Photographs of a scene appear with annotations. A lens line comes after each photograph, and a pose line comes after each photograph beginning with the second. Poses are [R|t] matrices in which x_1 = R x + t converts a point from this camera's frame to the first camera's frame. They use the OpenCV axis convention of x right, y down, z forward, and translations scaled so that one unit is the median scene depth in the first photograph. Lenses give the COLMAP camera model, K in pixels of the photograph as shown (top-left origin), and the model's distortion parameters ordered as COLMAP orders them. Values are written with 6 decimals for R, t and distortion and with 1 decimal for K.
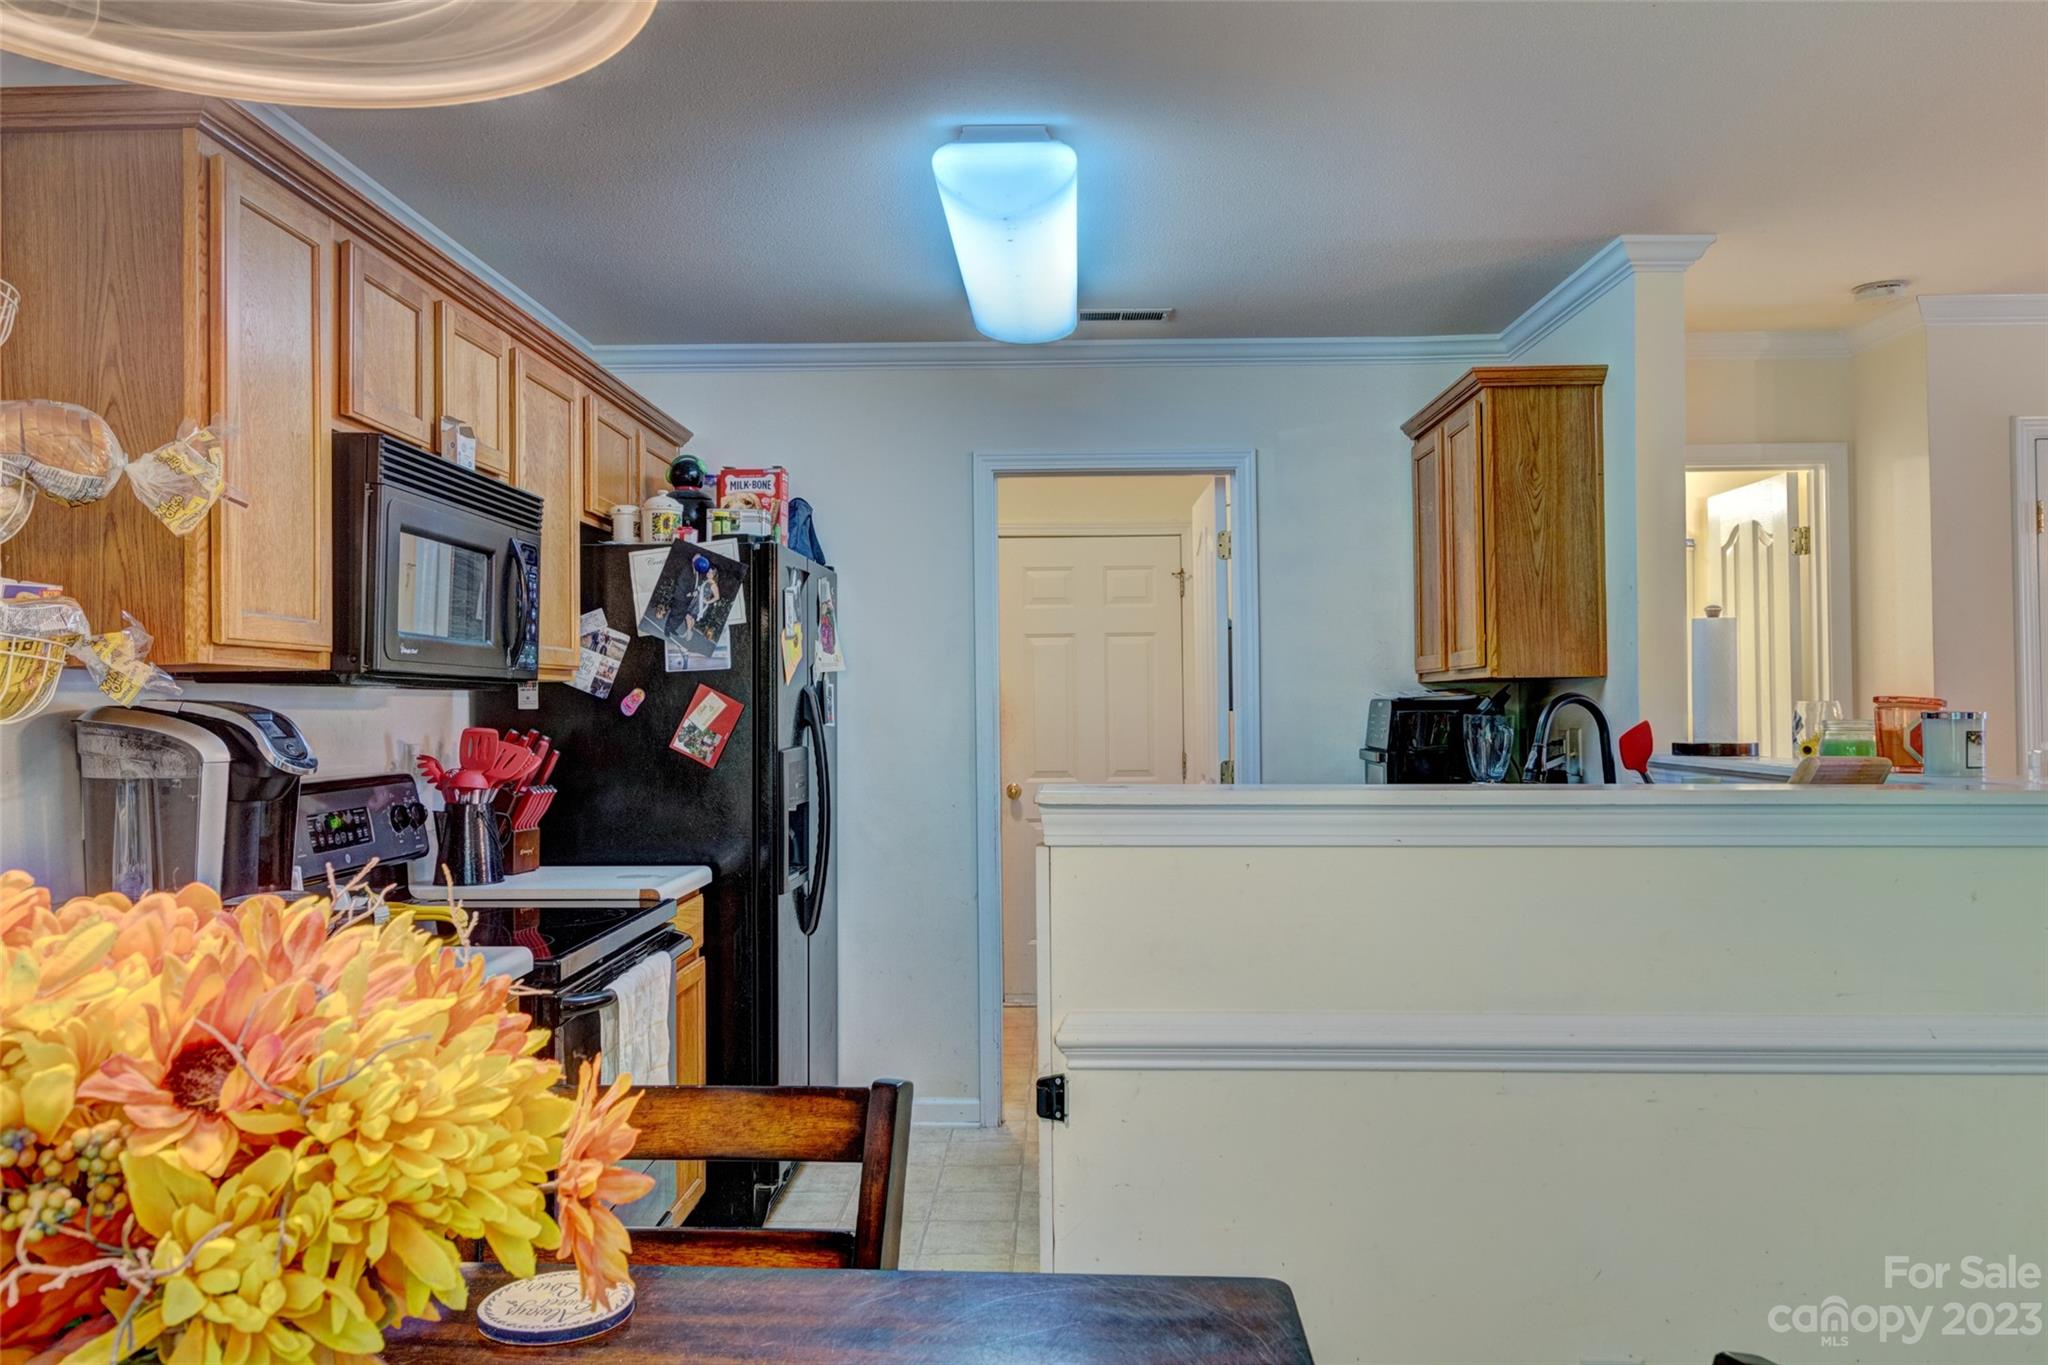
lens RADIAL K [[1470.7, 0, 1035.9], [0, 1470.7, 675.8], [0, 0, 1]] dist [0.002349, 0.000943]
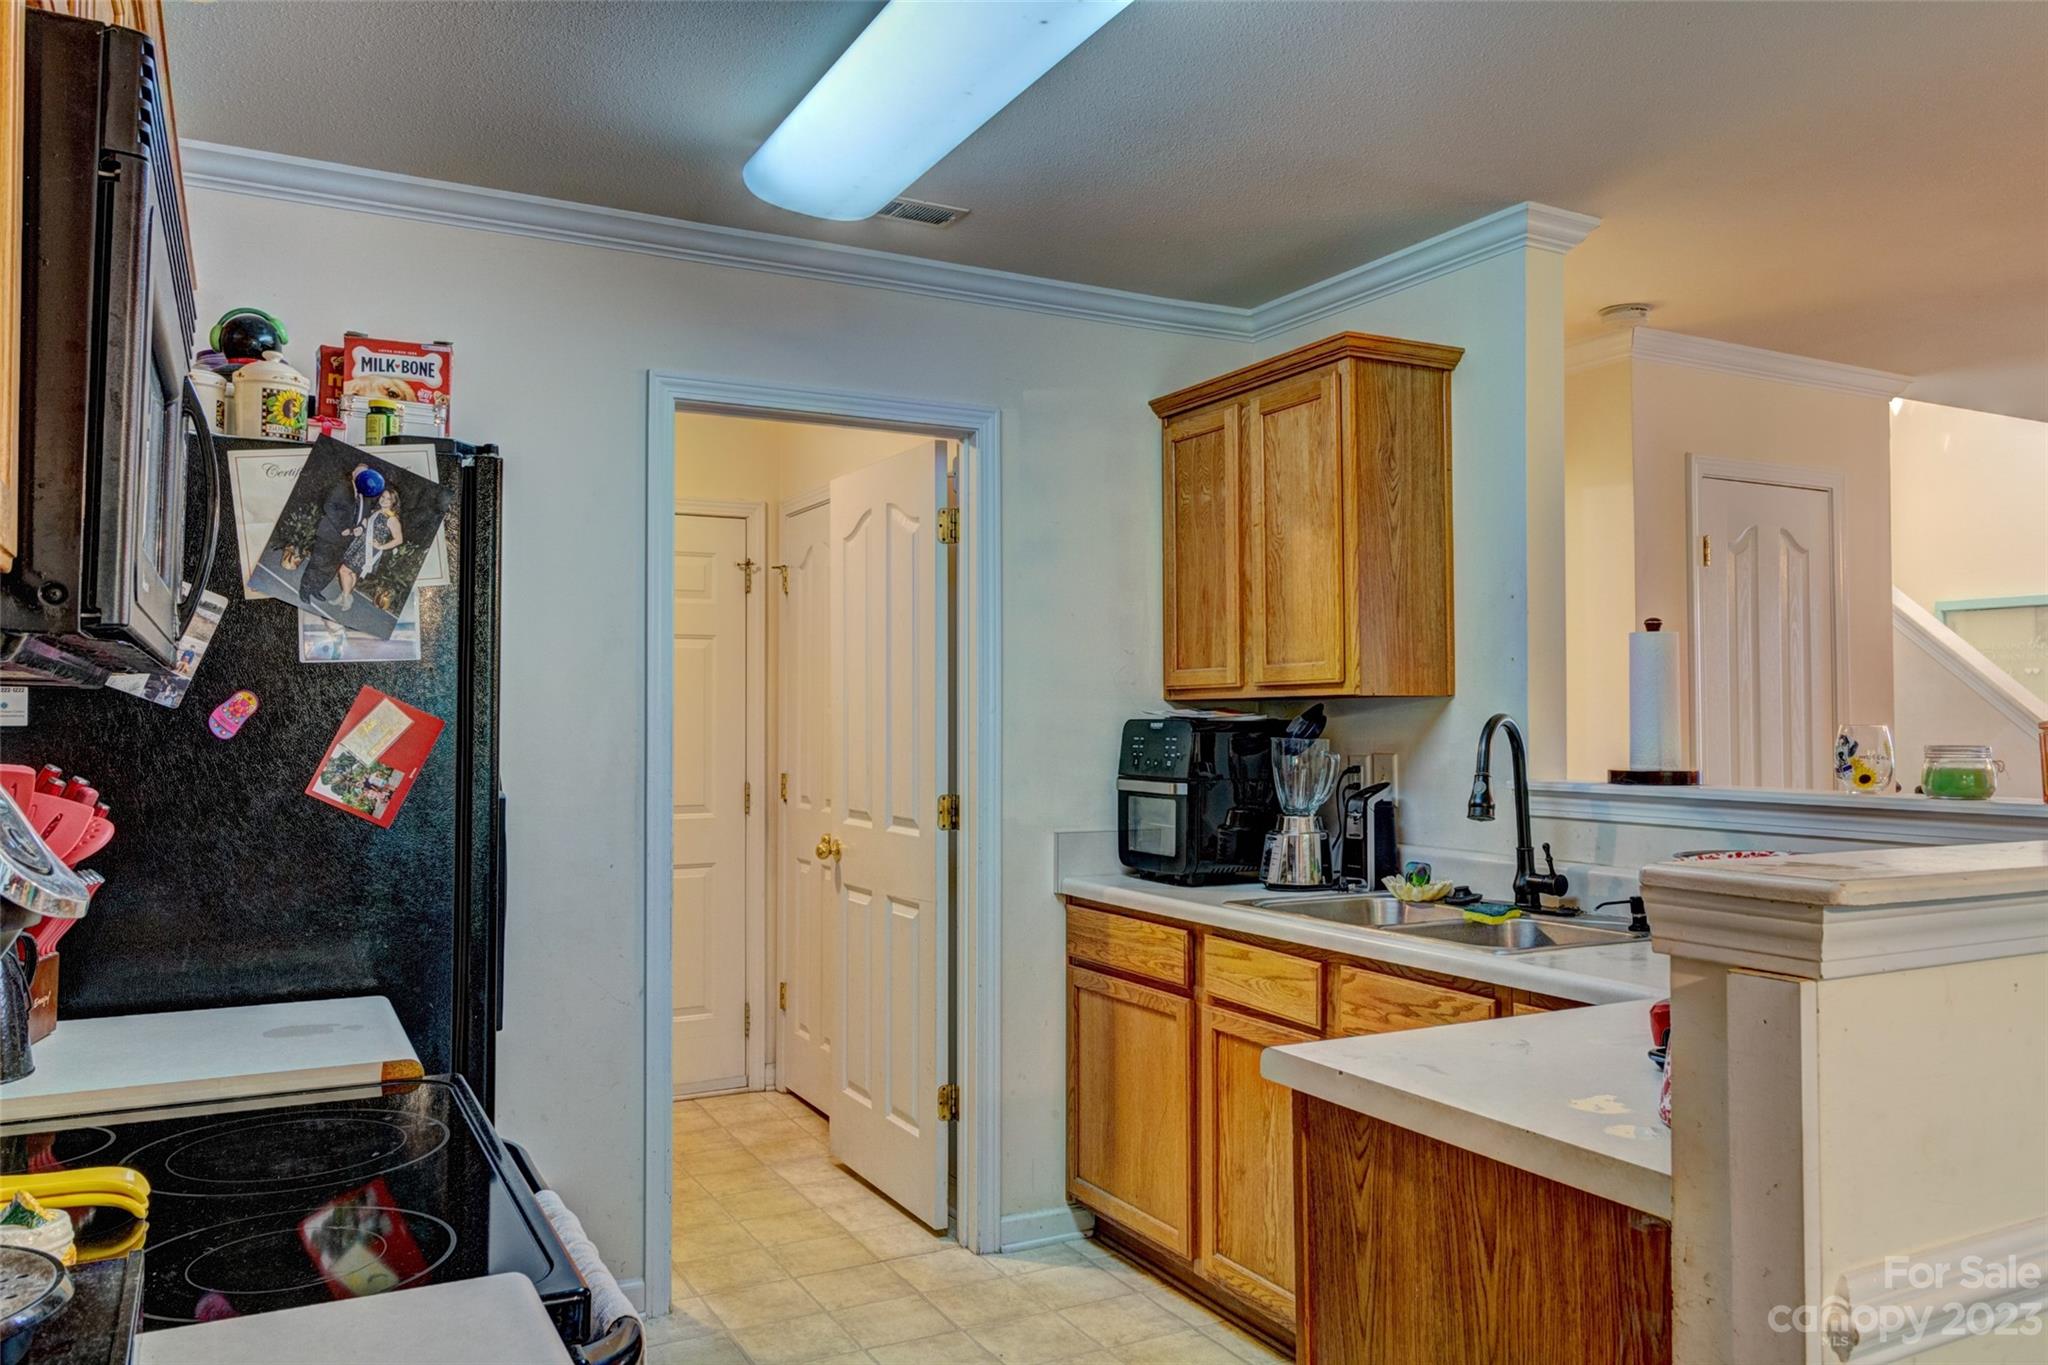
lens RADIAL K [[1470.7, 0, 1035.9], [0, 1470.7, 675.8], [0, 0, 1]] dist [0.002349, 0.000943]
pose [[0.872569, 0.021598, 0.488012, -0.281085], [-0.014814, 0.999733, -0.017758, 0.008388], [-0.488266, 0.008266, 0.872656, 0.355207]]
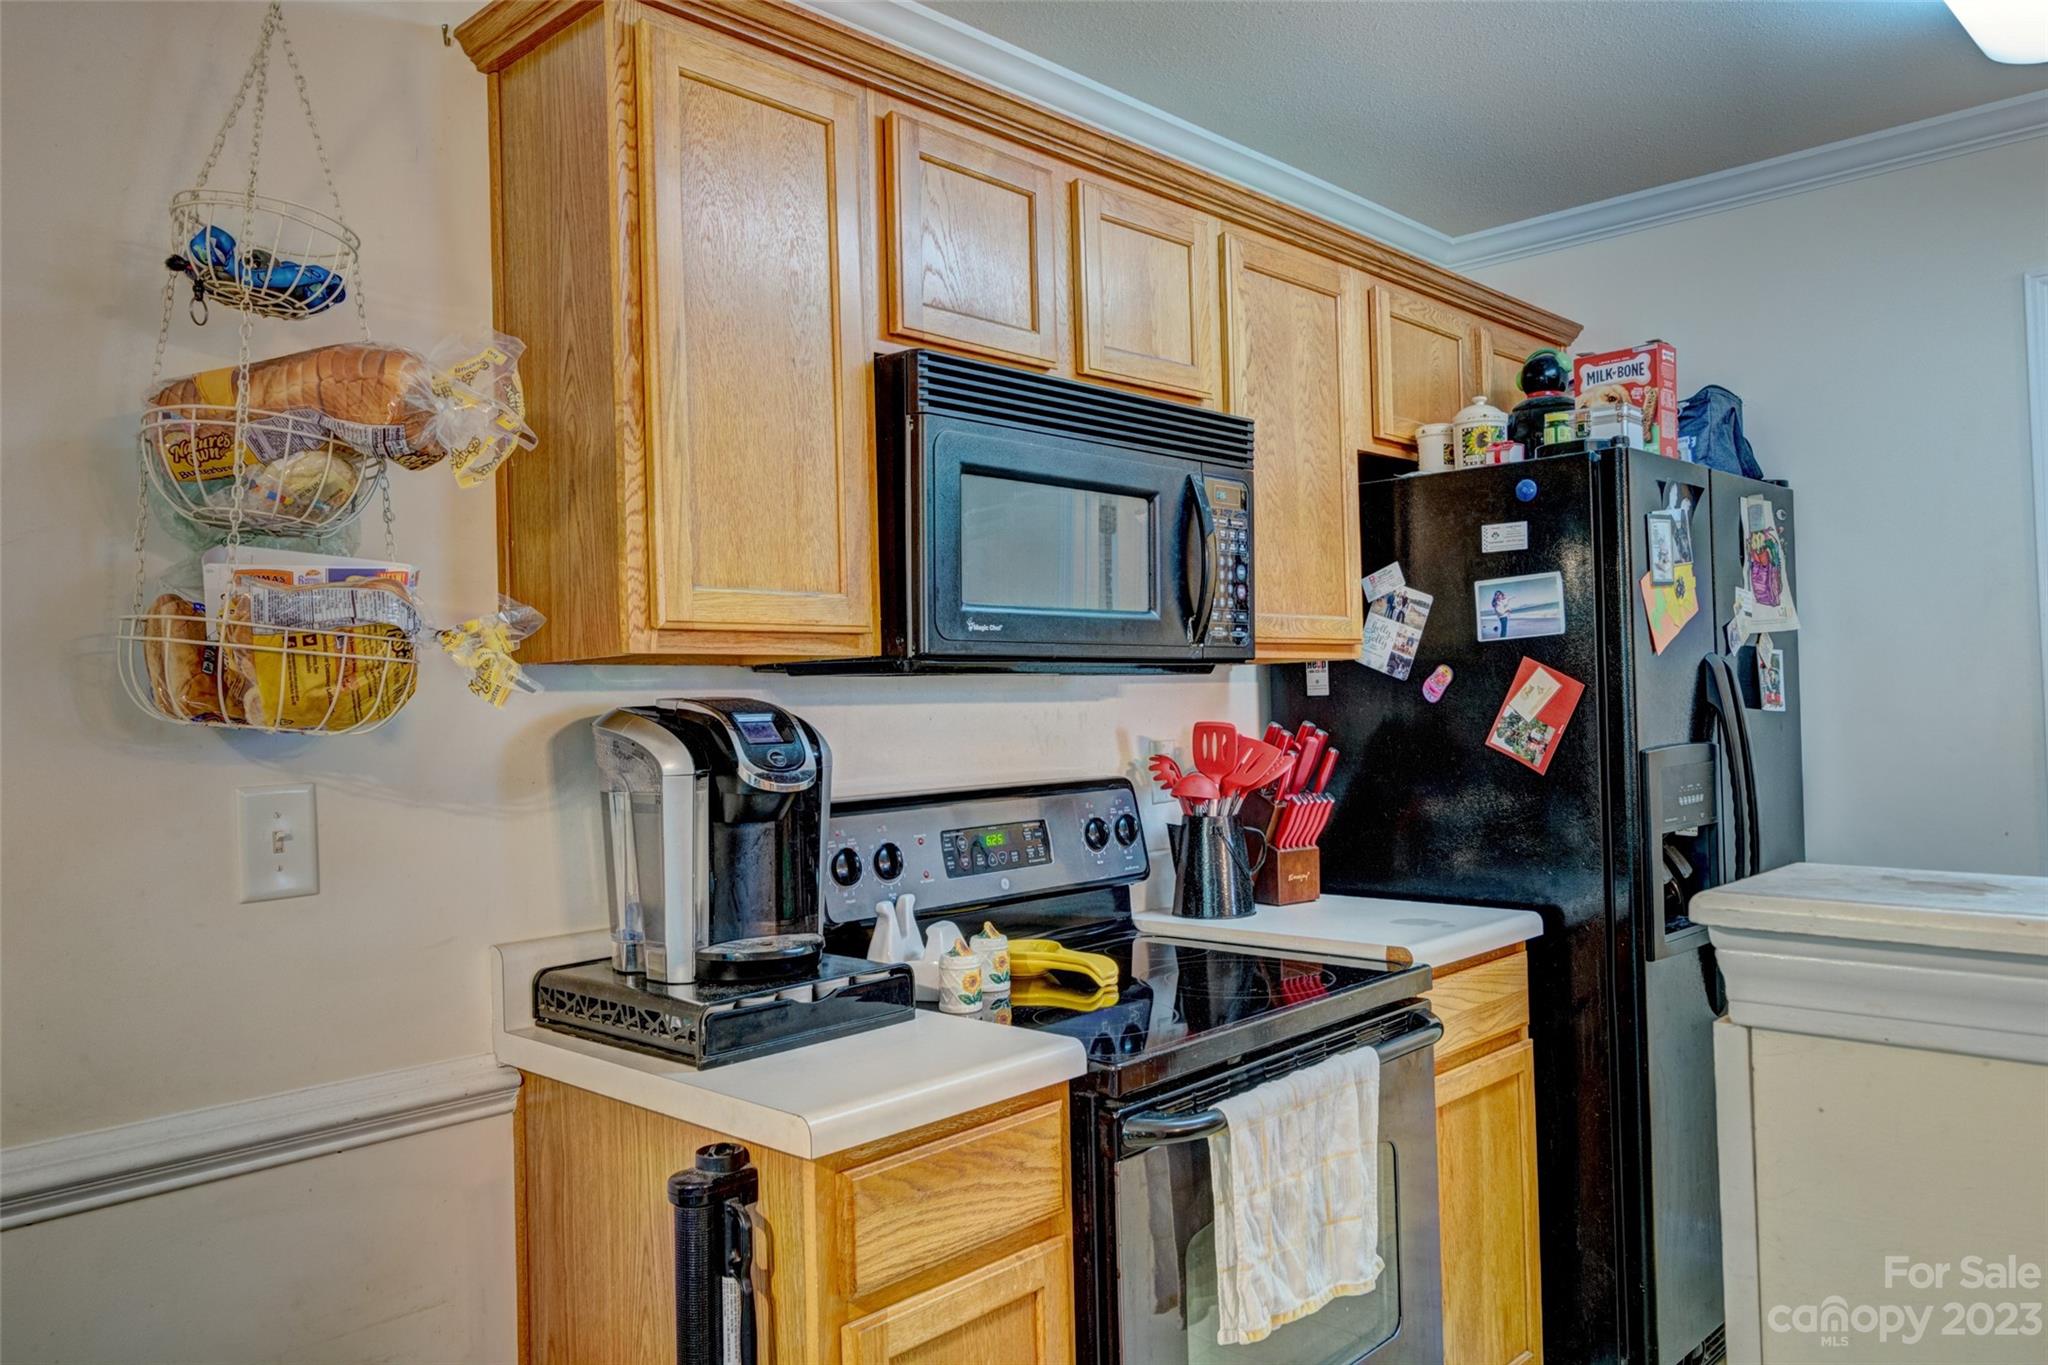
lens RADIAL K [[1470.7, 0, 1035.9], [0, 1470.7, 675.8], [0, 0, 1]] dist [0.002349, 0.000943]
pose [[0.742904, -0.025025, -0.668930, 0.074972], [0.034844, 0.999392, 0.001310, 0.005687], [0.668490, -0.024281, 0.743325, 0.306677]]
